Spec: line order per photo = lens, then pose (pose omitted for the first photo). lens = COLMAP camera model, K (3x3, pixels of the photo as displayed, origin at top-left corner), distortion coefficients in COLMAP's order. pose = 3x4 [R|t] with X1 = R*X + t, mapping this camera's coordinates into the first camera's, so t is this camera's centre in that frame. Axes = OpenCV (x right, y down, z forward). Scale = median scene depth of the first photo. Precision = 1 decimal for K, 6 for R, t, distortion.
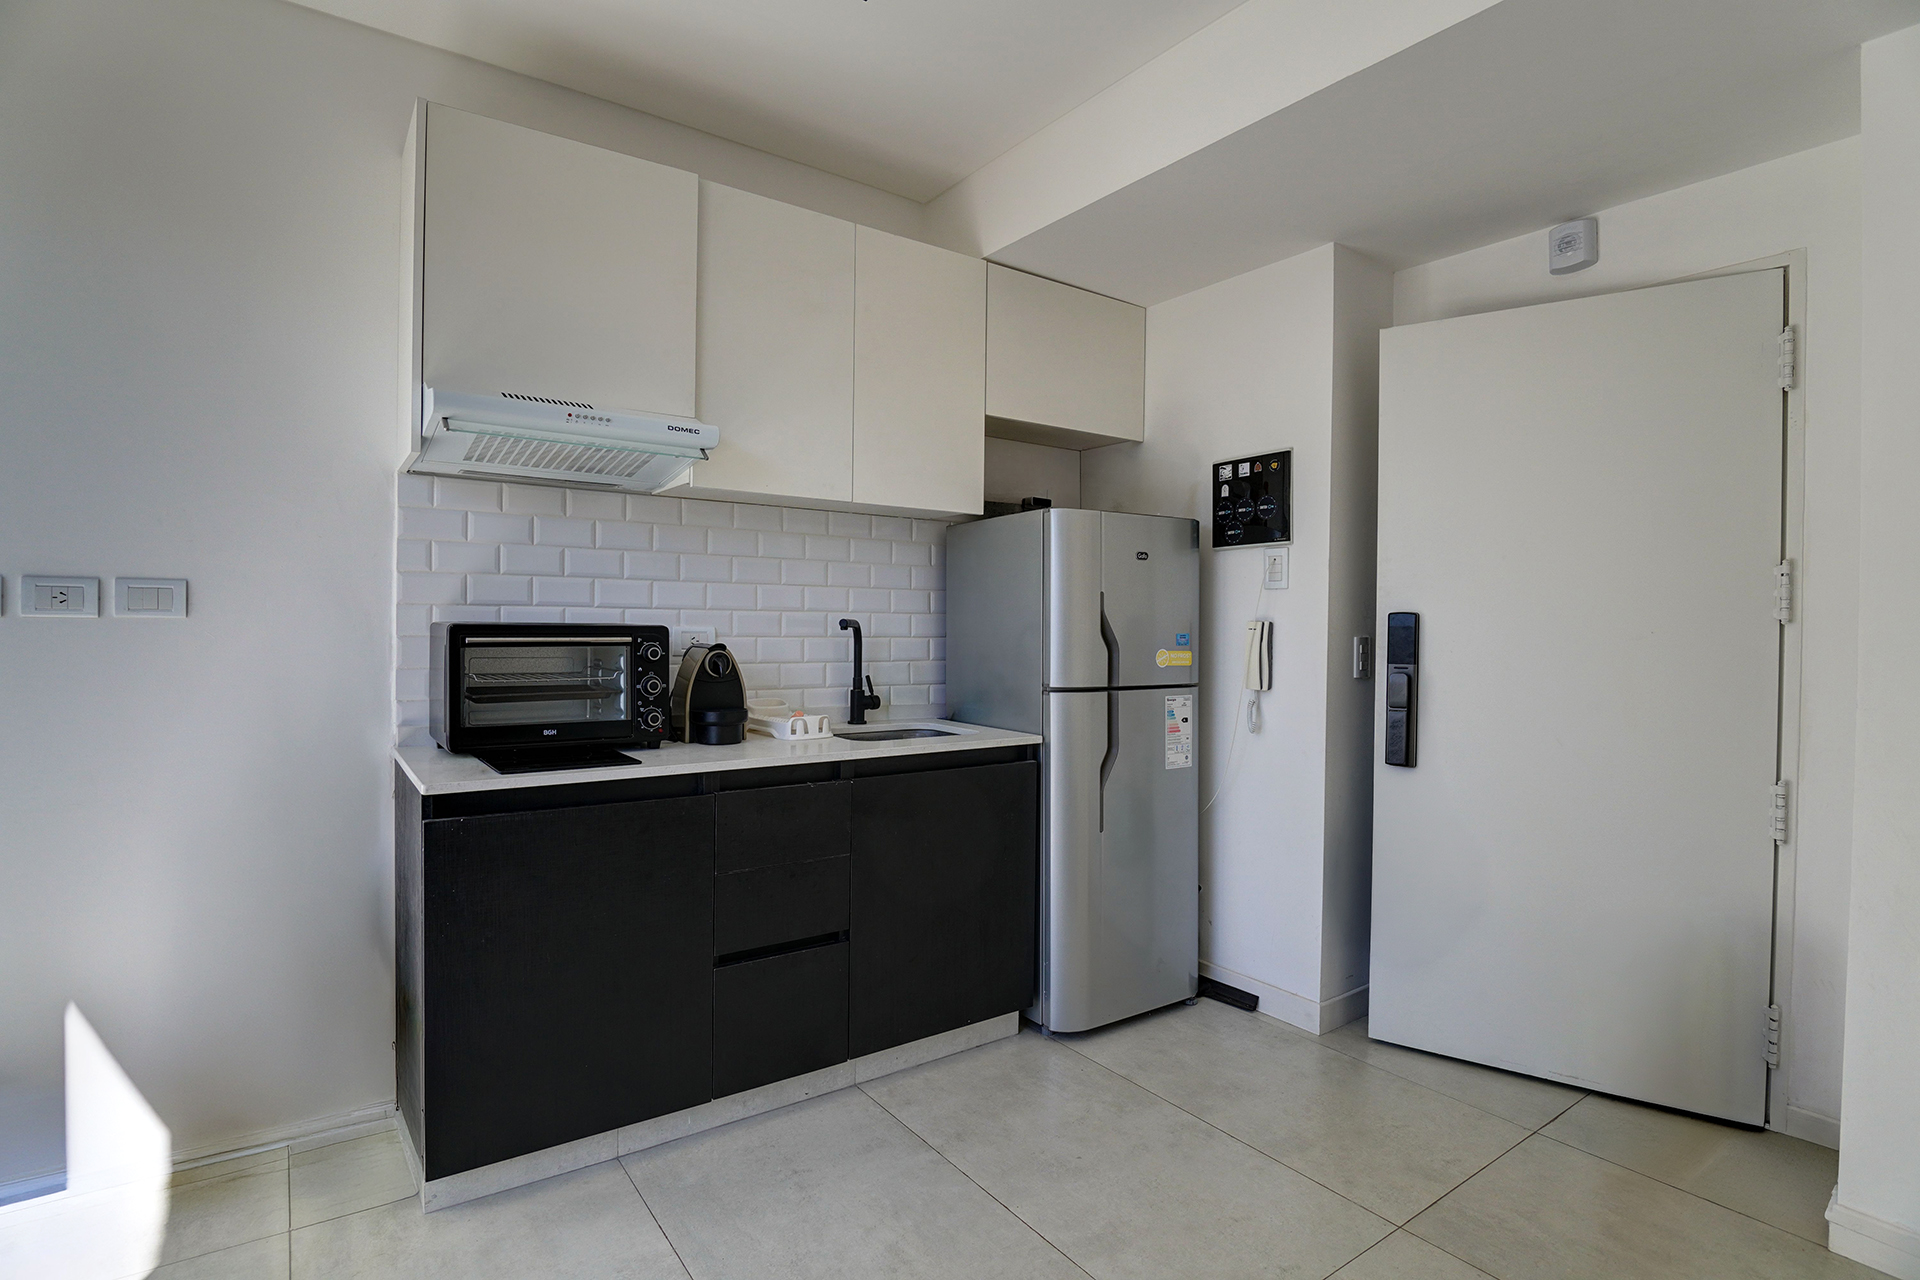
lens RADIAL K [[936.8, 0, 941.3], [0, 936.8, 640.1], [0, 0, 1]] dist [-0.020680, -0.000842]
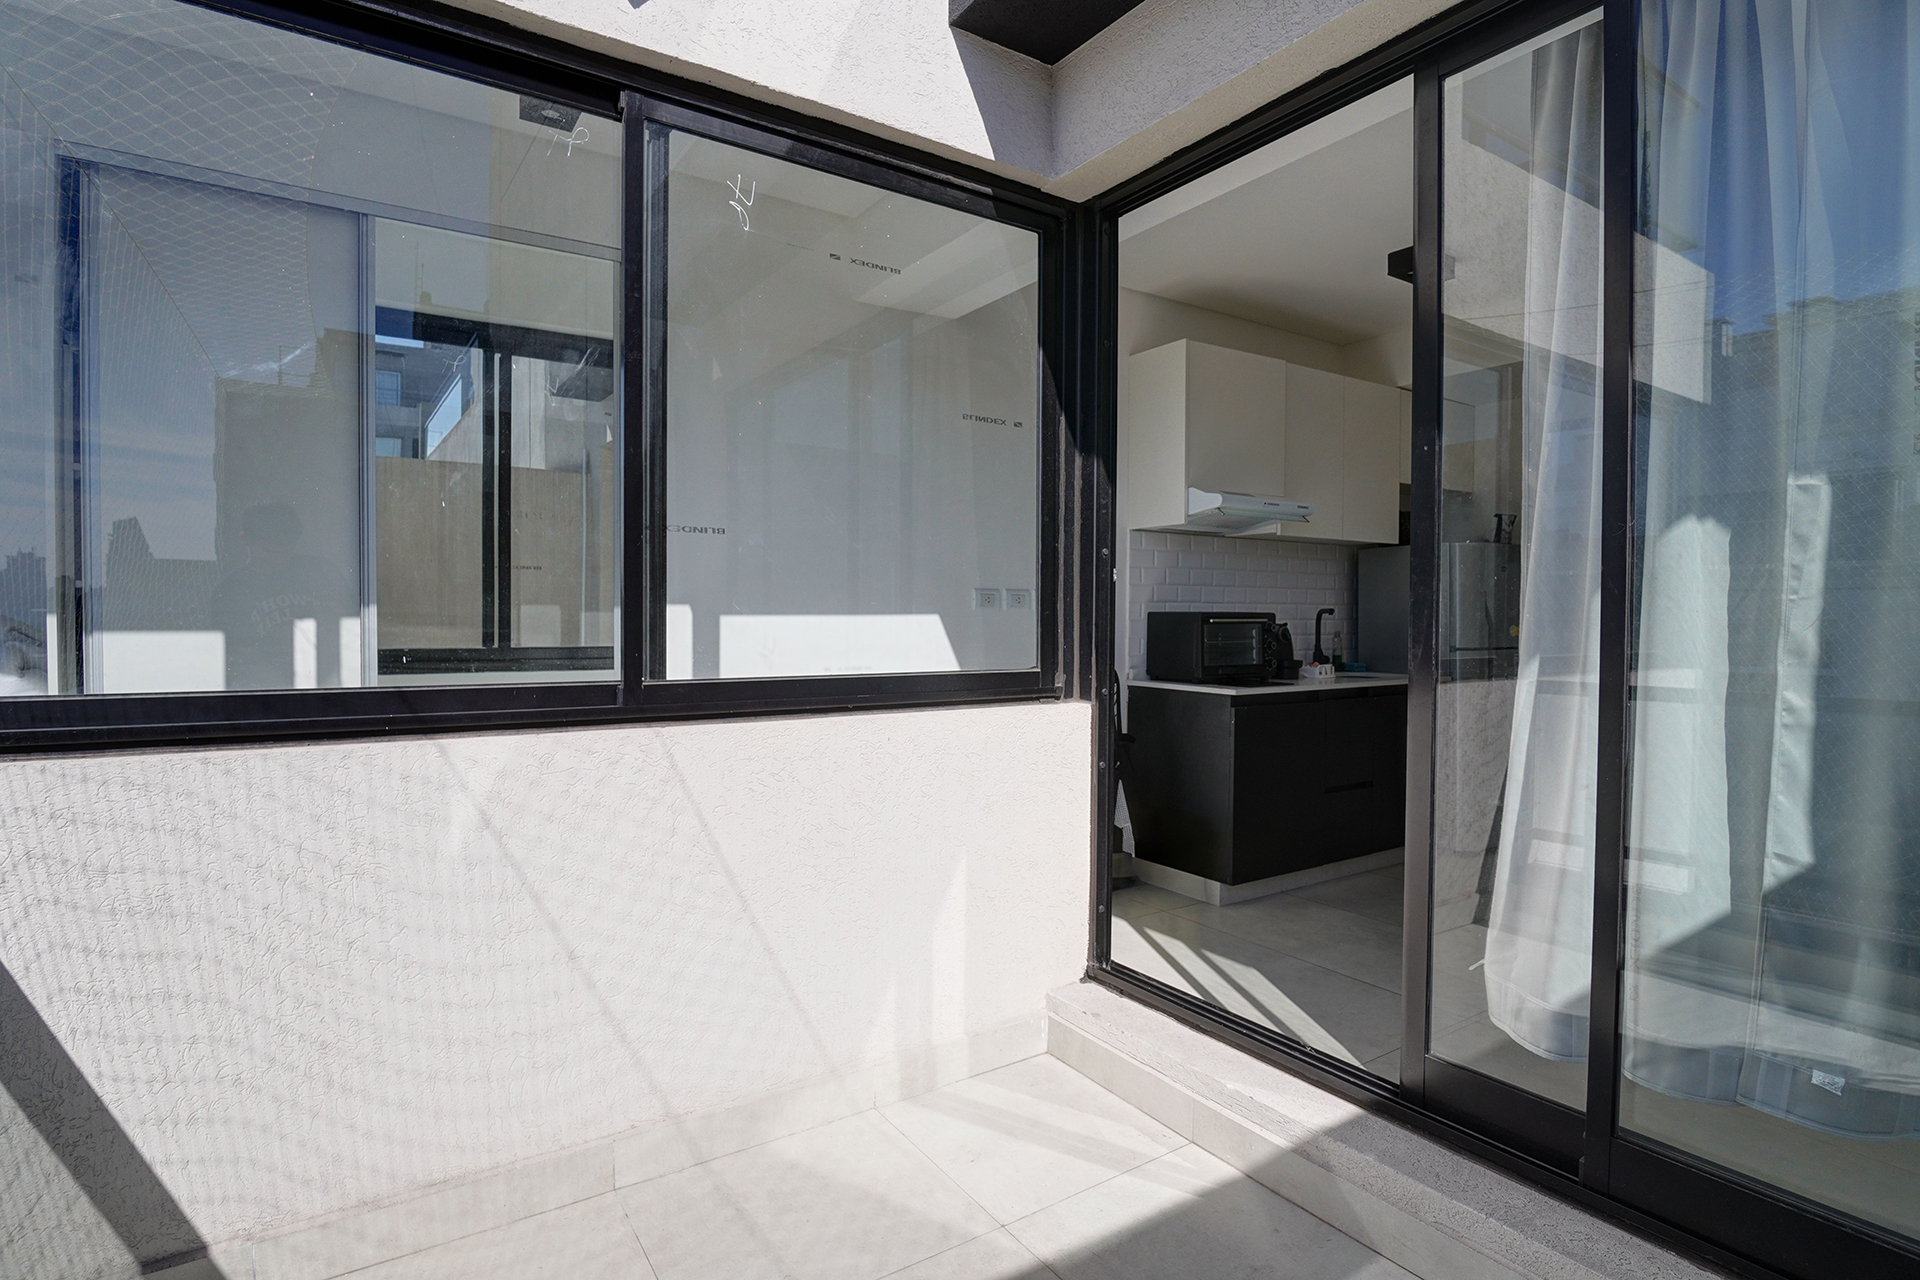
lens RADIAL K [[936.8, 0, 941.3], [0, 936.8, 640.1], [0, 0, 1]] dist [-0.020680, -0.000842]
pose [[0.999099, -0.007929, -0.041686, -0.833238], [0.008268, 0.999934, 0.007961, 0.017426], [0.041620, -0.008298, 0.999099, -0.807615]]
